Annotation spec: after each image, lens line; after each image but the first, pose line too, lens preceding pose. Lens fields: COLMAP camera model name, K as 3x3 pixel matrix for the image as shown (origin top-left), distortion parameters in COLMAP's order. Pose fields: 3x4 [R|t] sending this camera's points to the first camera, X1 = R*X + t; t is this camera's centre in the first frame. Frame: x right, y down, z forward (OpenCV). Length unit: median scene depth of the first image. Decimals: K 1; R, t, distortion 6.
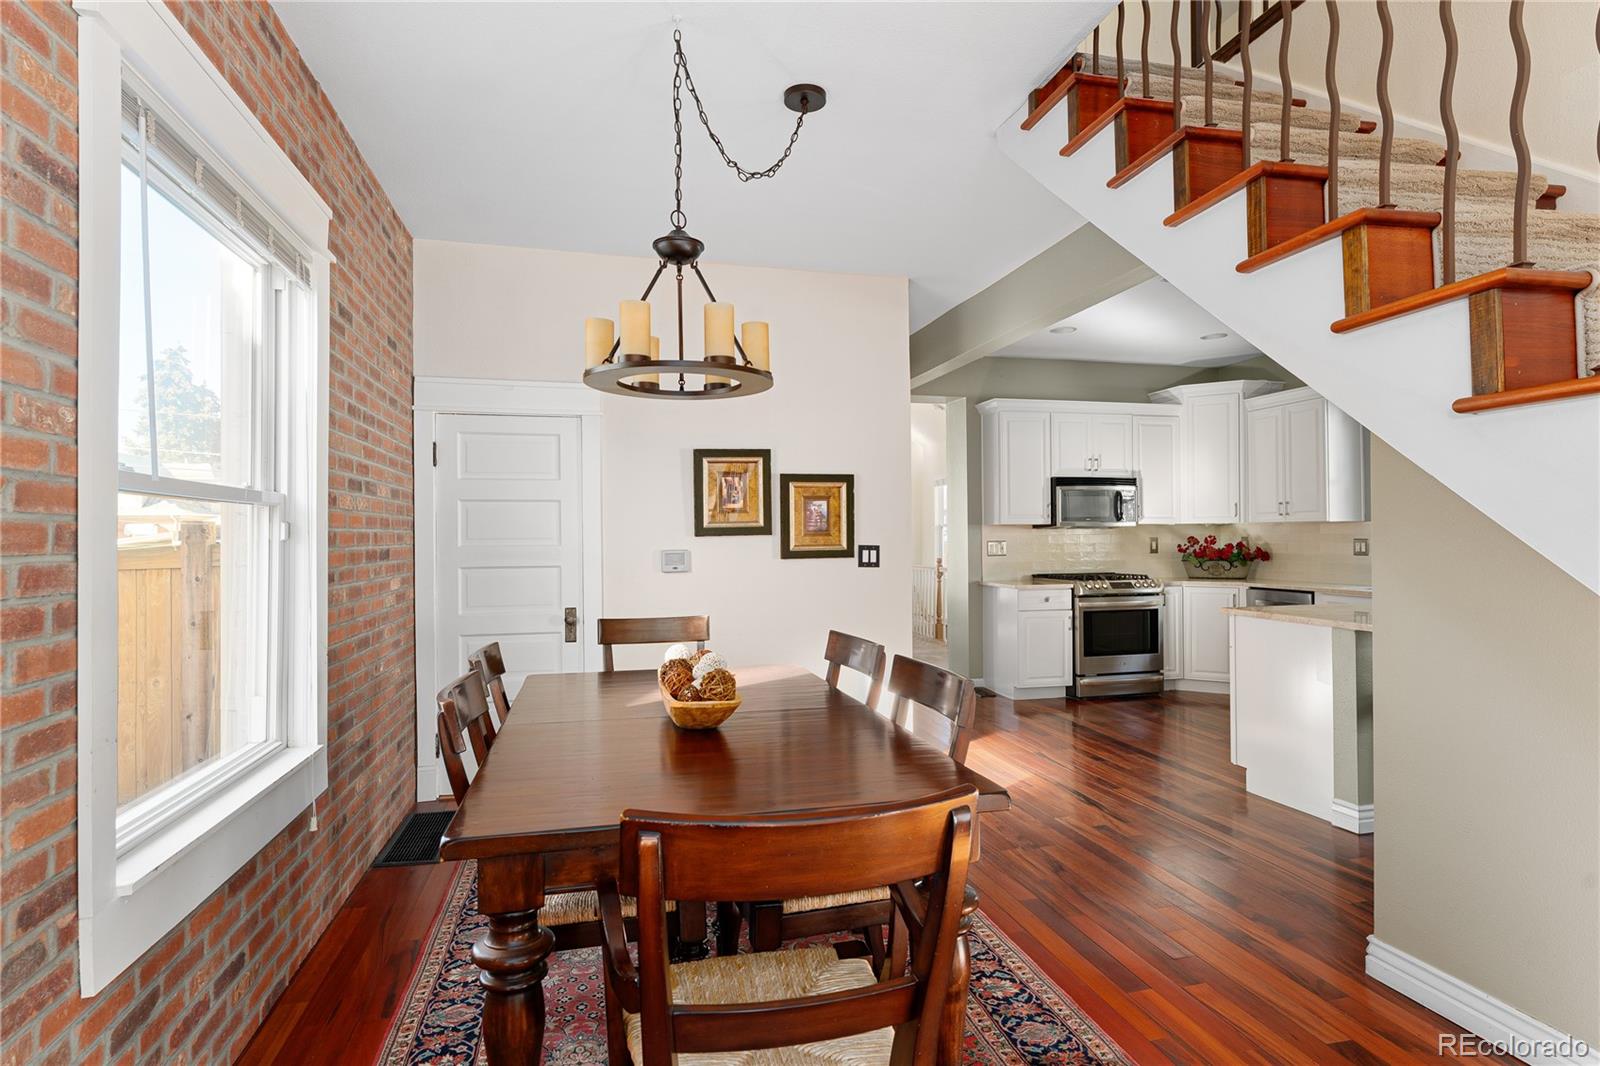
lens RADIAL K [[830.4, 0, 801.7], [0, 830.4, 533.2], [0, 0, 1]] dist [-0.000585, -0.001478]
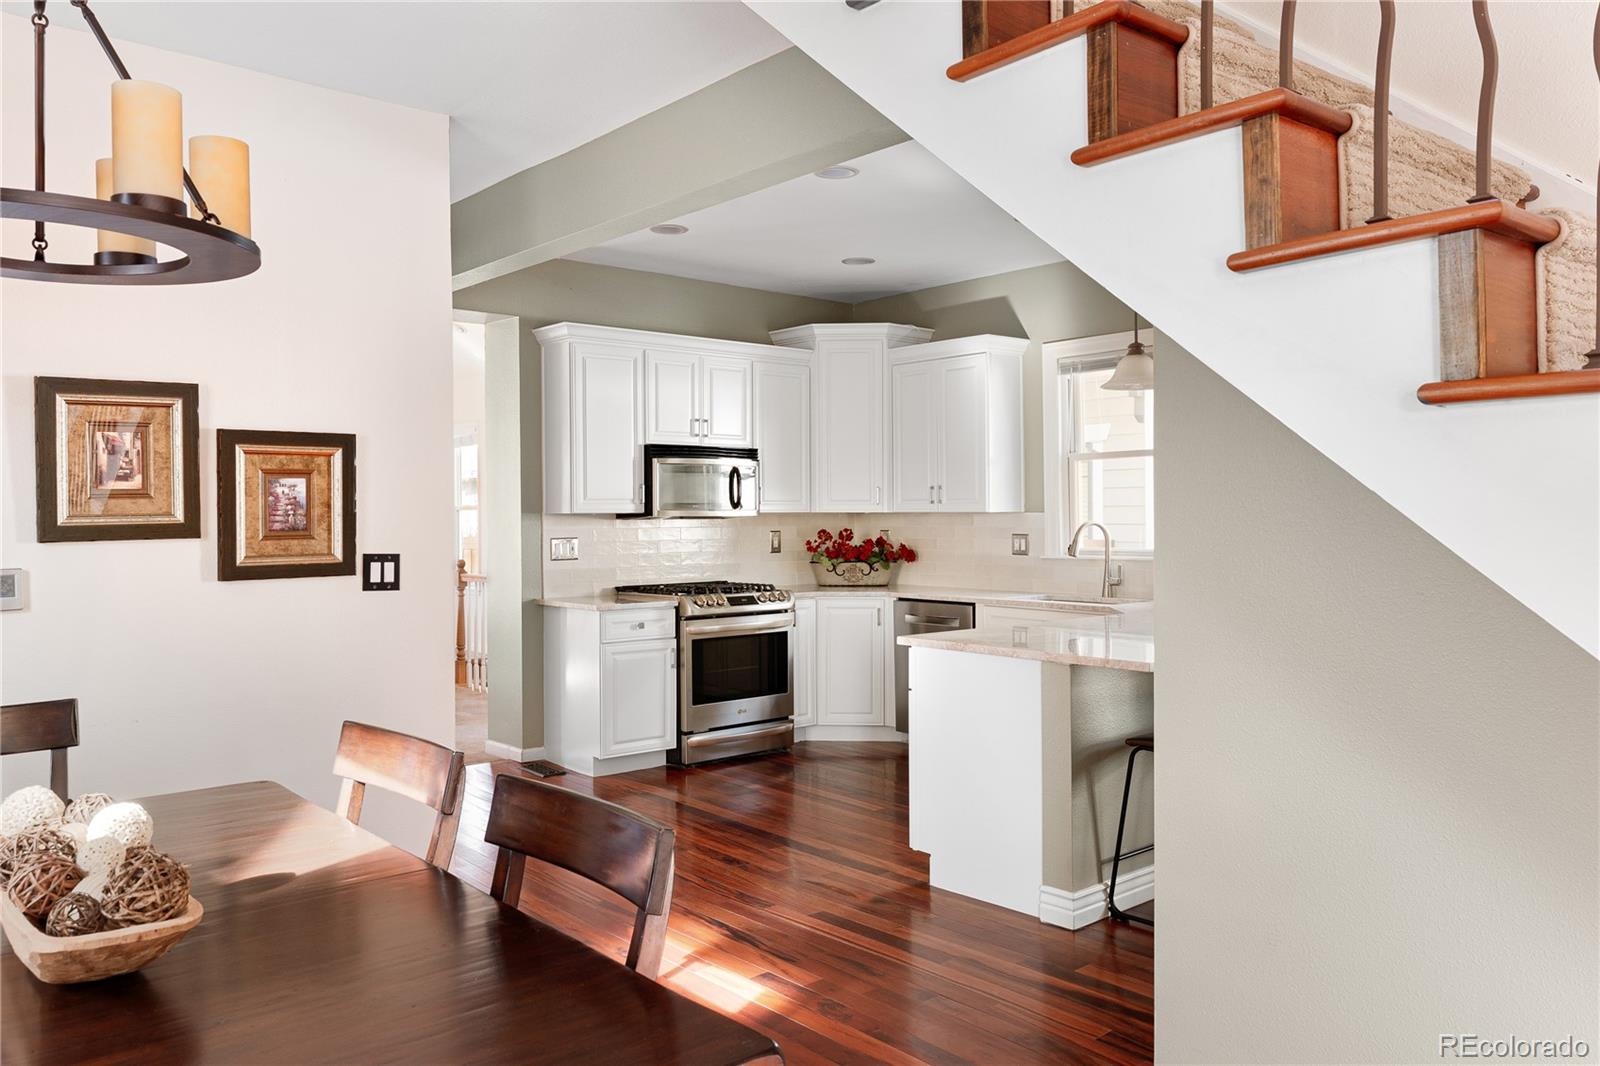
lens RADIAL K [[1186.7, 0, 807.2], [0, 1186.7, 519.7], [0, 0, 1]] dist [-0.001913, -0.001905]
pose [[0.890625, 0.001491, 0.454737, -0.024779], [-0.003940, 0.999982, 0.004437, -0.010890], [-0.454722, -0.005743, 0.890615, 0.076346]]
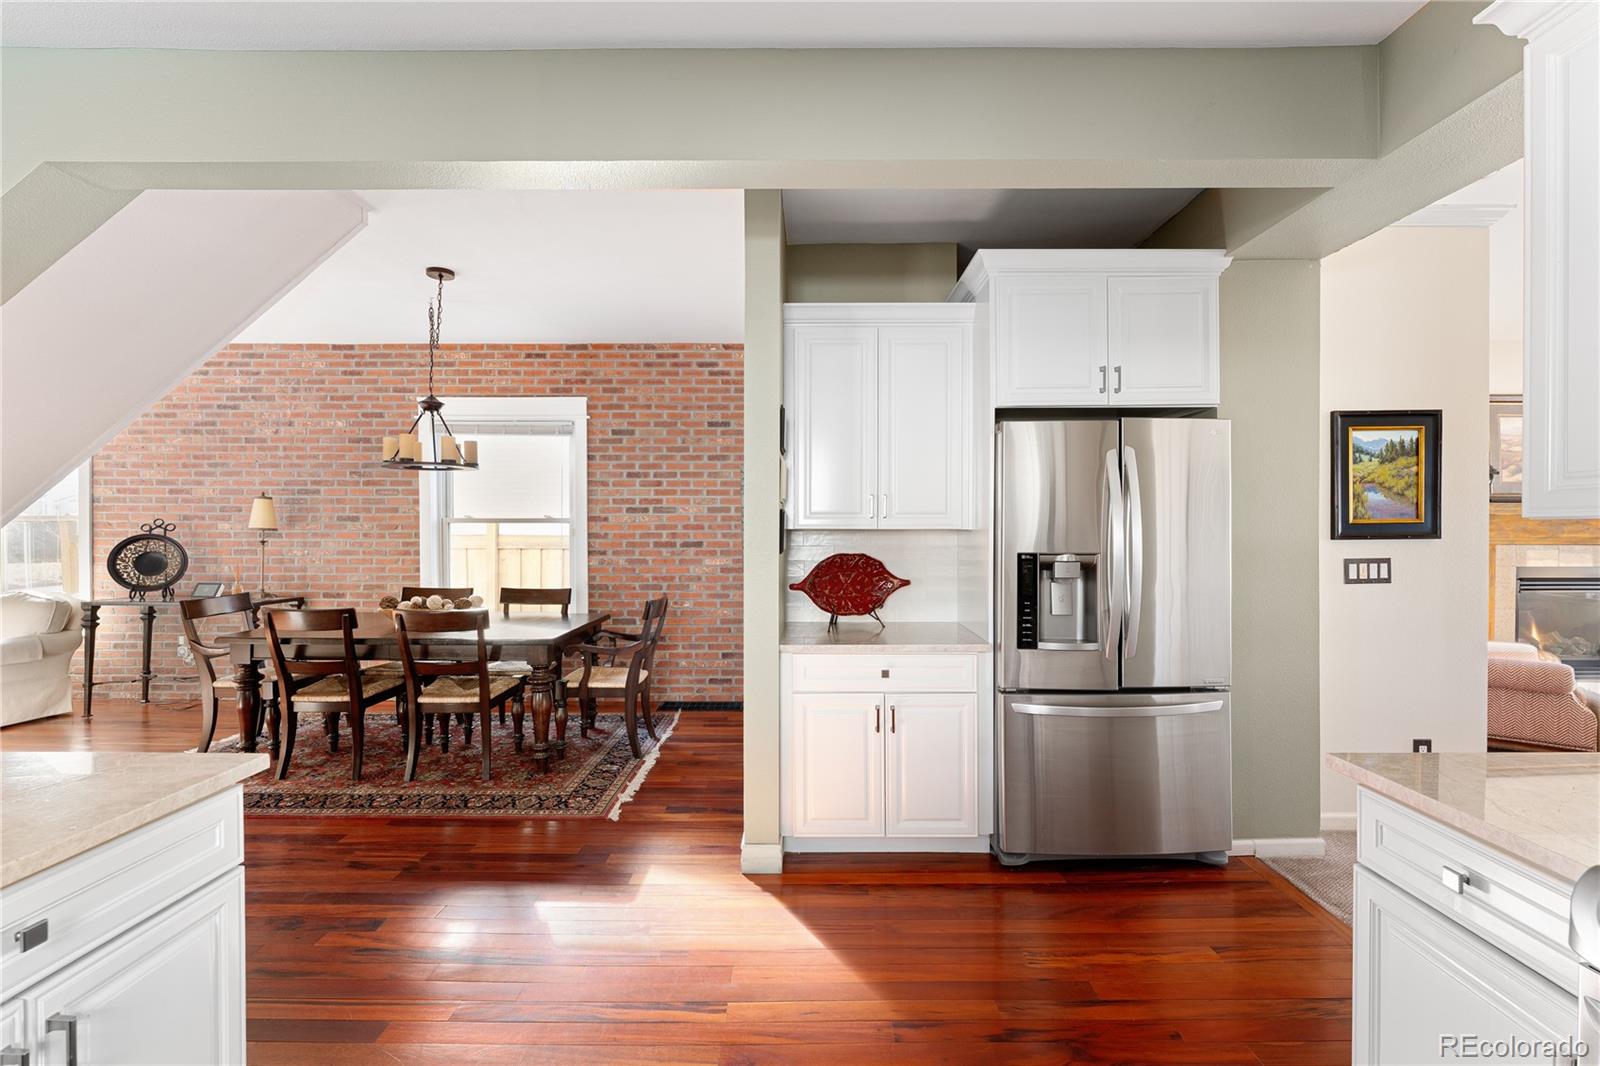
lens RADIAL K [[693.5, 0, 806.0], [0, 693.5, 532.7], [0, 0, 1]] dist [-0.000546, -0.001774]
pose [[-0.244709, 0.015282, -0.969476, 0.503608], [0.006577, 0.999879, 0.014101, -0.011221], [0.969574, -0.002926, -0.244780, 0.881730]]
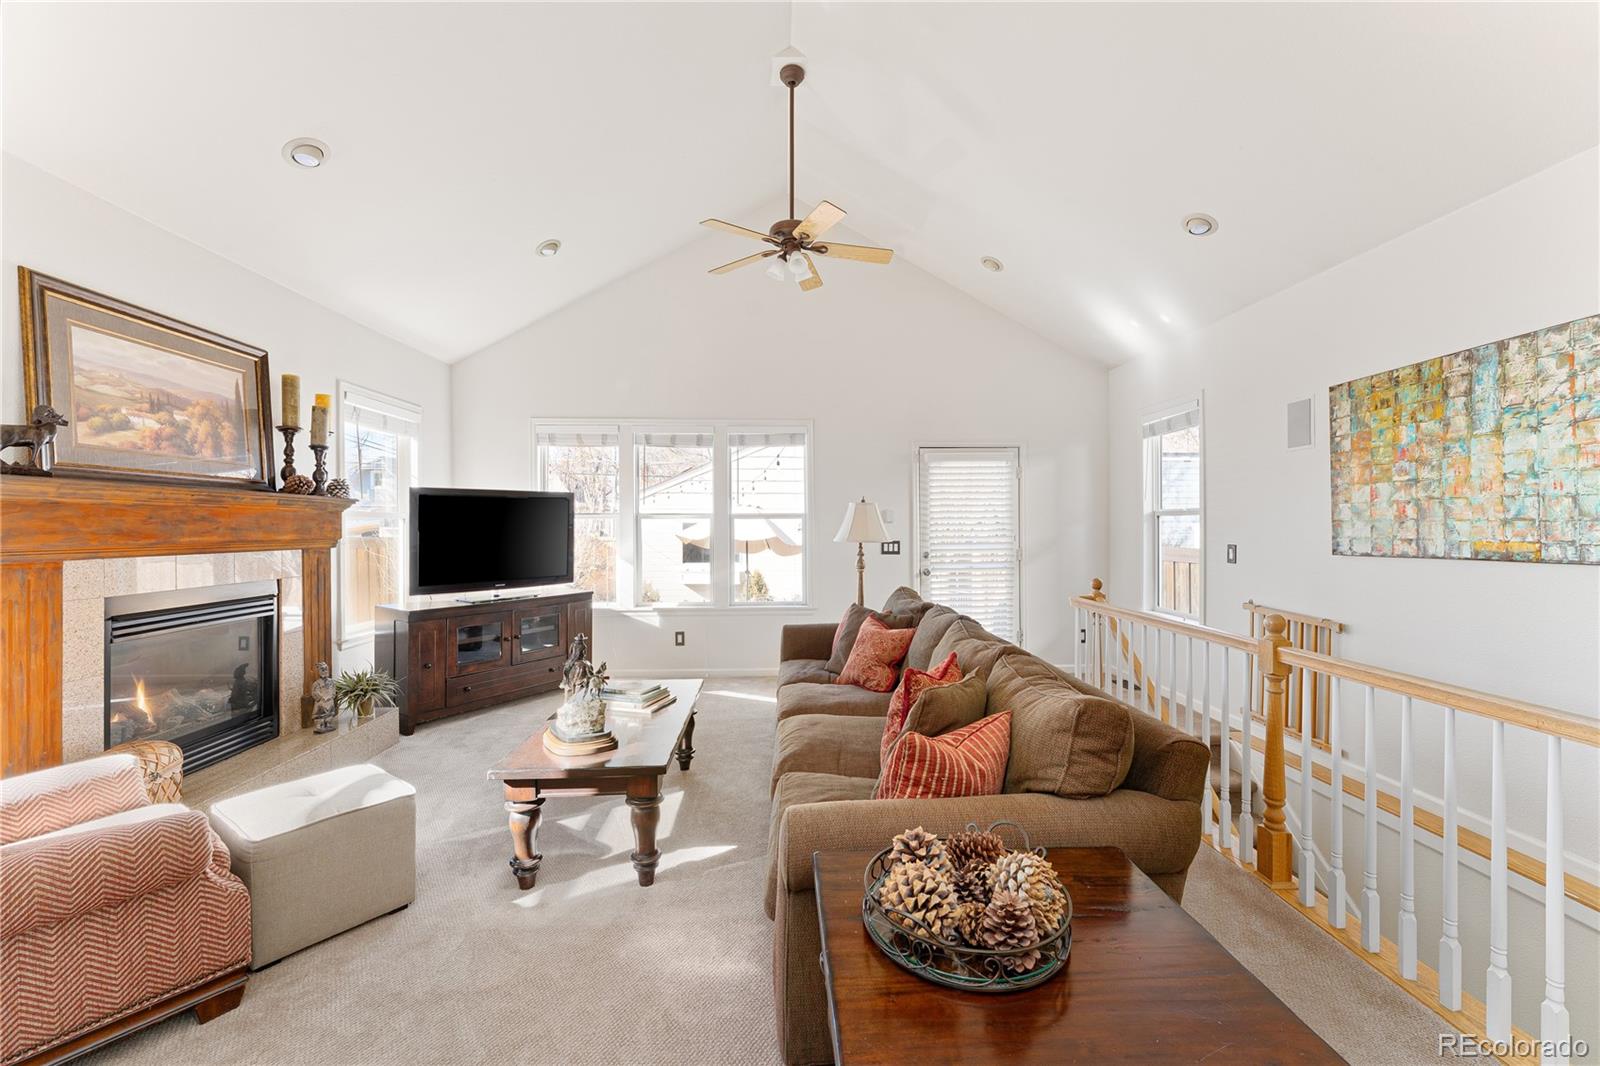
lens RADIAL K [[635.8, 0, 799.7], [0, 635.8, 528.6], [0, 0, 1]] dist [-0.007629, 0.000725]
pose [[0.977626, 0.007475, -0.210216, 0.066660], [-0.005174, 0.999921, 0.011496, -0.006488], [0.210286, -0.010151, 0.977587, 1.169546]]
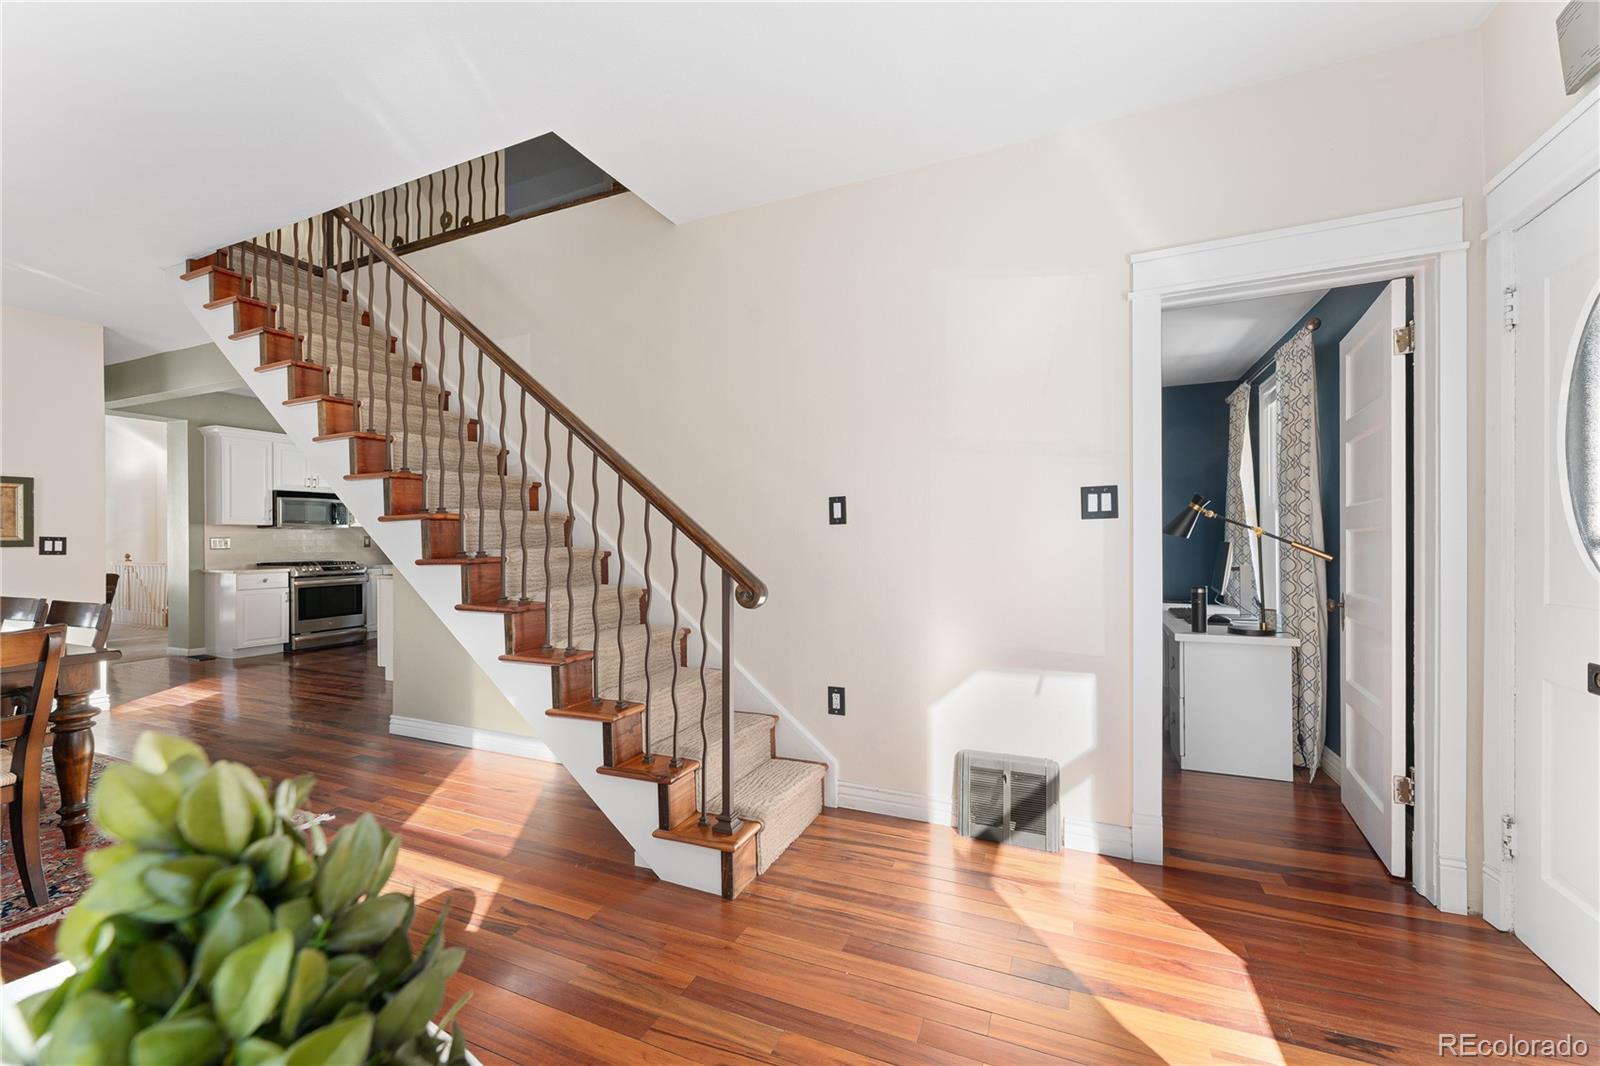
lens RADIAL K [[635.8, 0, 810.0], [0, 635.8, 541.1], [0, 0, 1]] dist [-0.007629, 0.000725]
pose [[0.604262, 0.004180, 0.796775, 0.011548], [-0.006480, 0.999979, -0.000332, 0.010144], [-0.796760, -0.004962, 0.604276, -0.325688]]
